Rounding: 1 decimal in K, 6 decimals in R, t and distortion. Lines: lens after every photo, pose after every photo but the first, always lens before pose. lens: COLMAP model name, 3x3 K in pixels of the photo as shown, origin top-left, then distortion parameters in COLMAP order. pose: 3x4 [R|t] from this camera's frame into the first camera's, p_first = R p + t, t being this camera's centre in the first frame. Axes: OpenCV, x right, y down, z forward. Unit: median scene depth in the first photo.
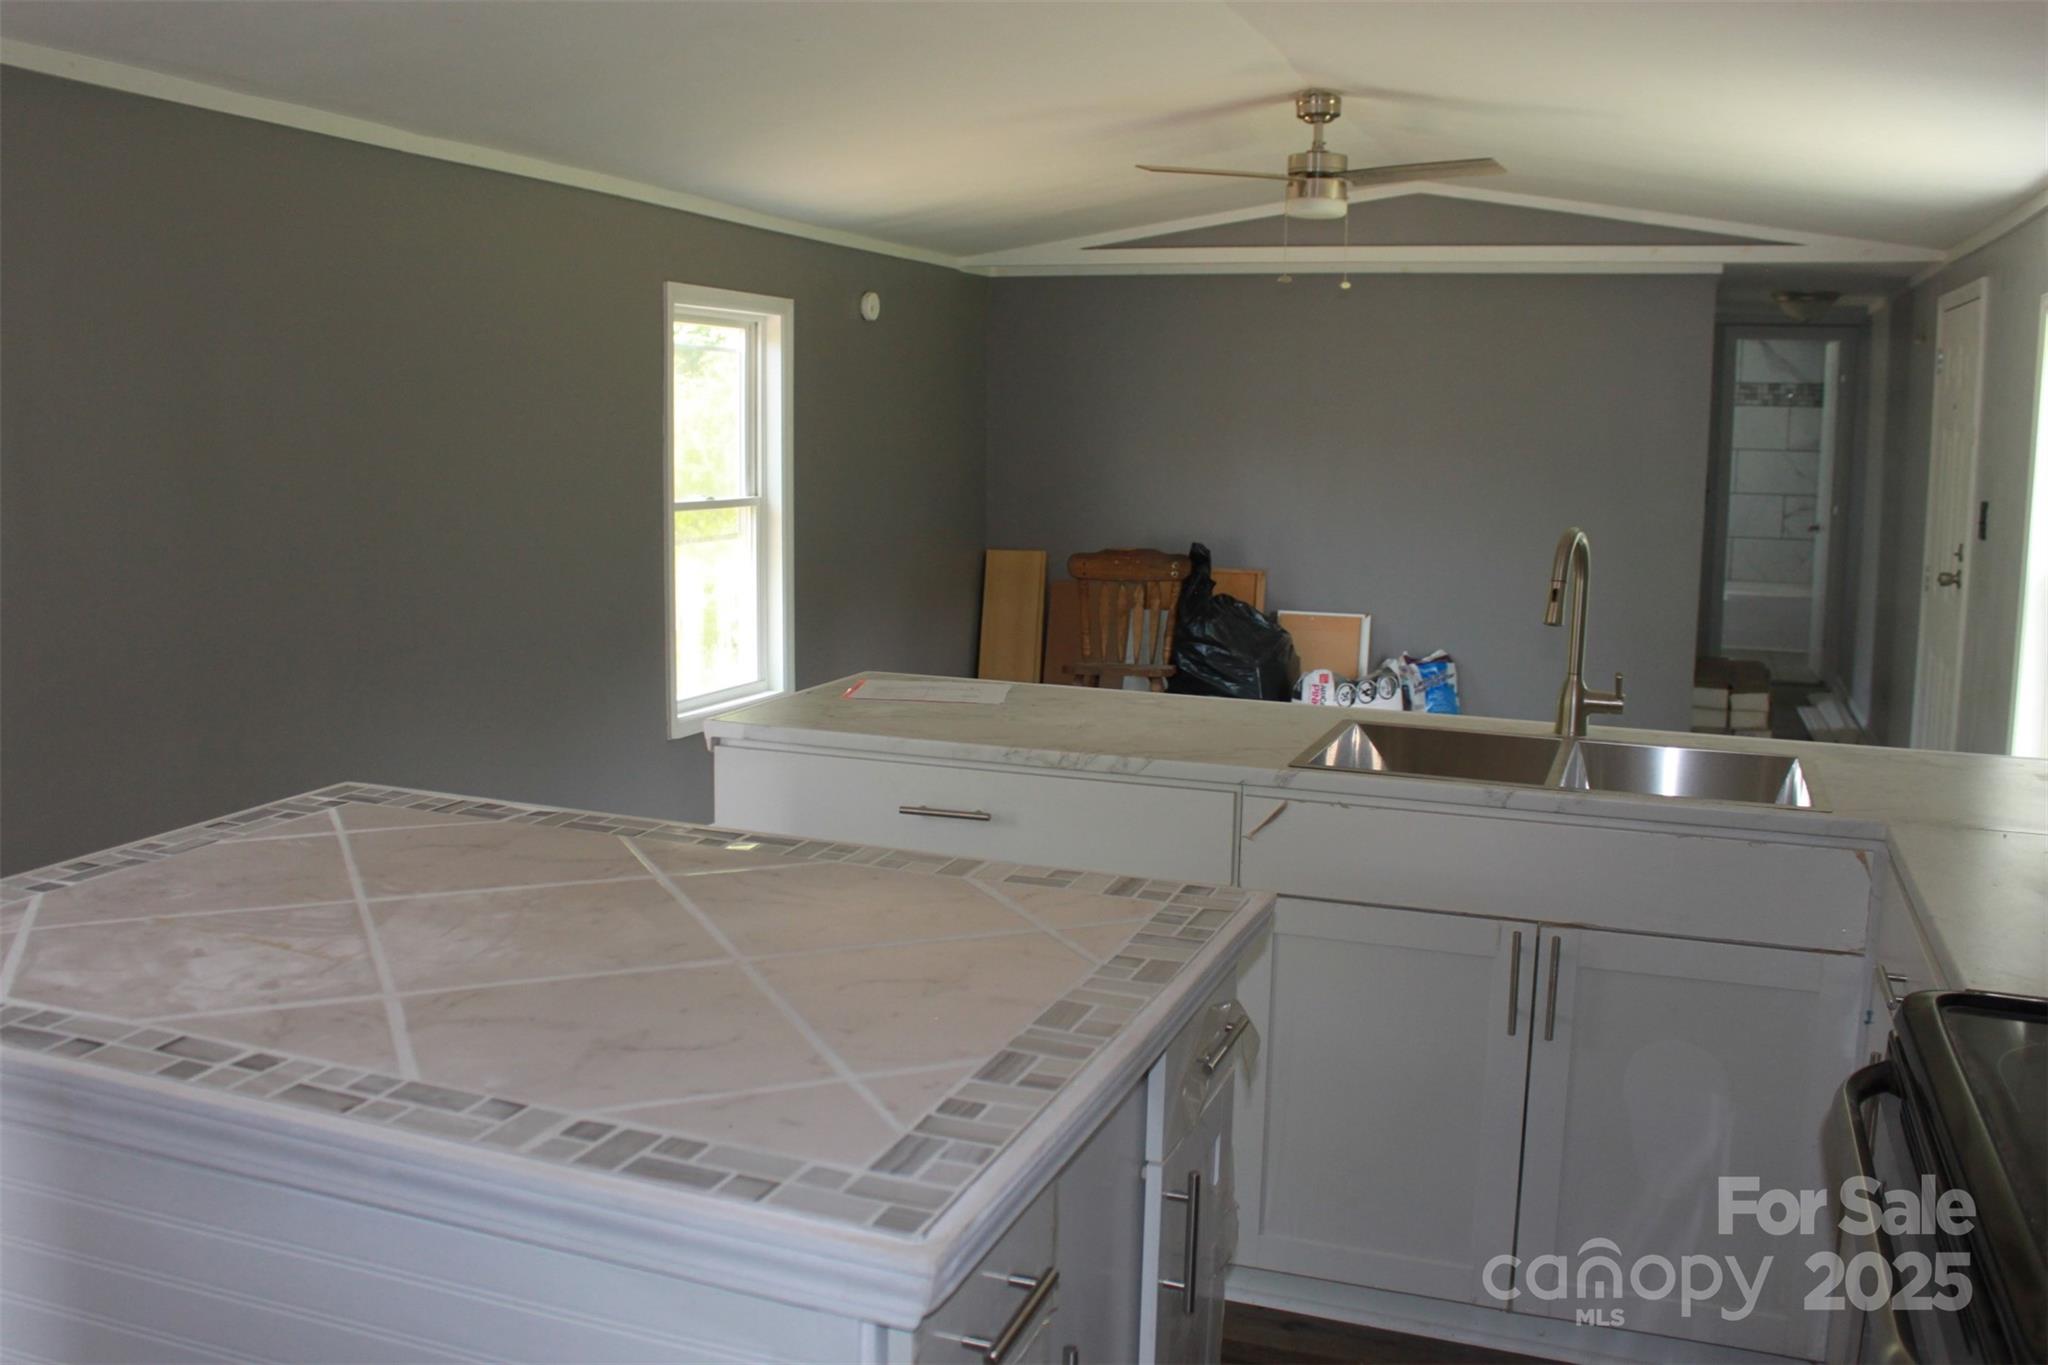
lens RADIAL K [[1825.0, 0, 1021.4], [0, 1825.0, 662.8], [0, 0, 1]] dist [-0.156007, 0.148762]
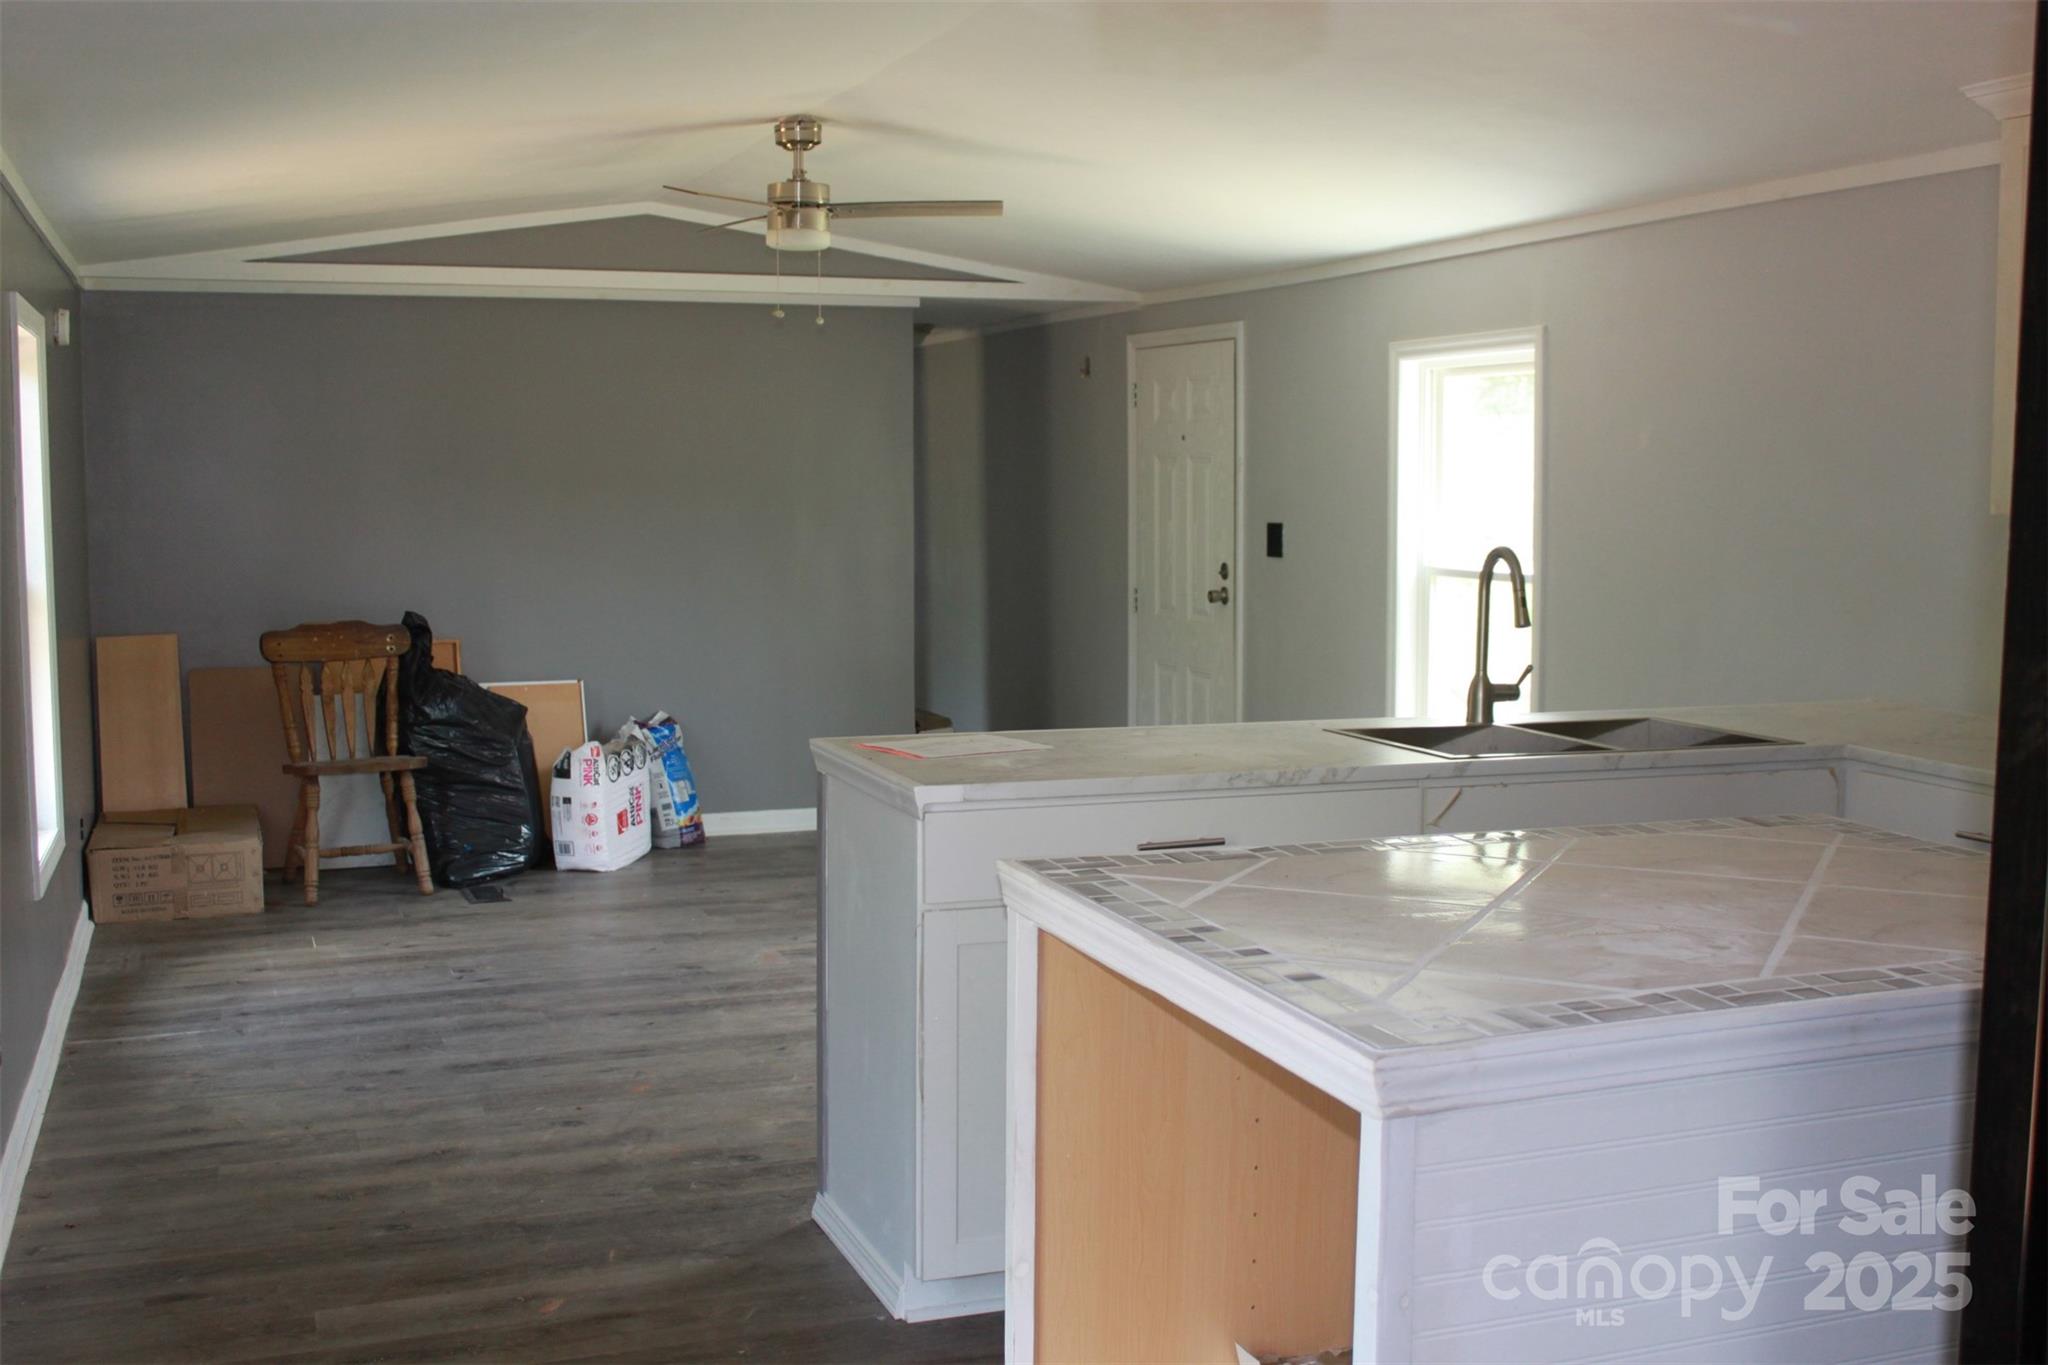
lens RADIAL K [[2192.3, 0, 1024.4], [0, 2192.3, 669.4], [0, 0, 1]] dist [-0.127732, 0.154627]
pose [[0.758392, -0.072227, 0.647784, -0.423205], [0.096406, 0.995340, -0.001888, -0.010520], [-0.644630, 0.063883, 0.761821, 0.049798]]
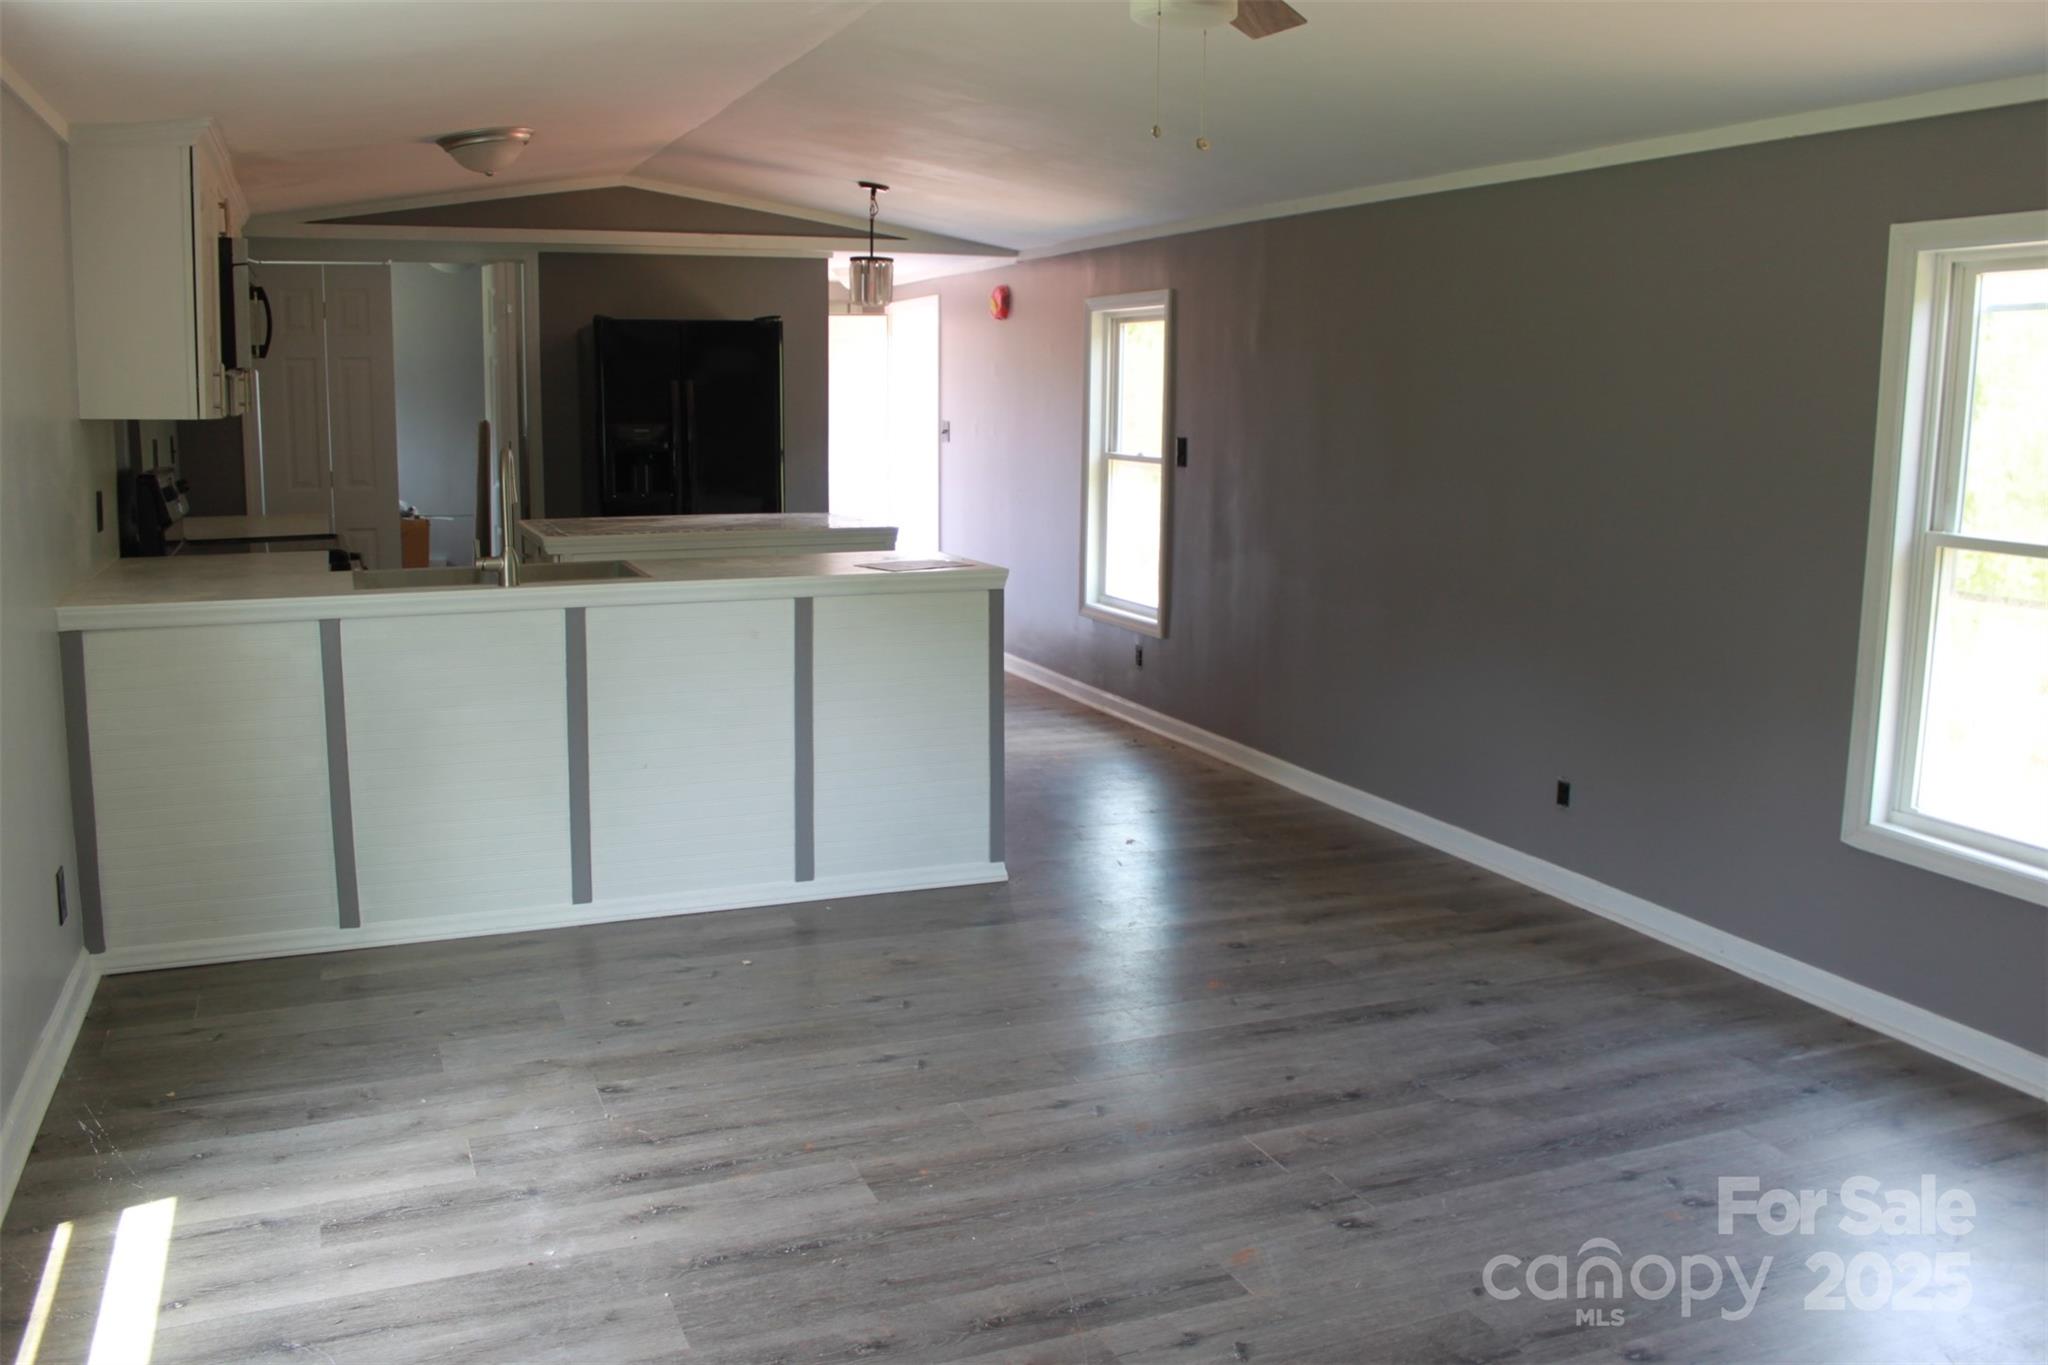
lens RADIAL K [[1714.0, 0, 1020.8], [0, 1714.0, 663.8], [0, 0, 1]] dist [-0.160251, 0.126273]
pose [[-0.737335, 0.085588, -0.670084, 0.448266], [-0.109309, 0.963753, 0.243377, -0.143275], [0.666625, 0.252697, -0.701253, 1.120667]]
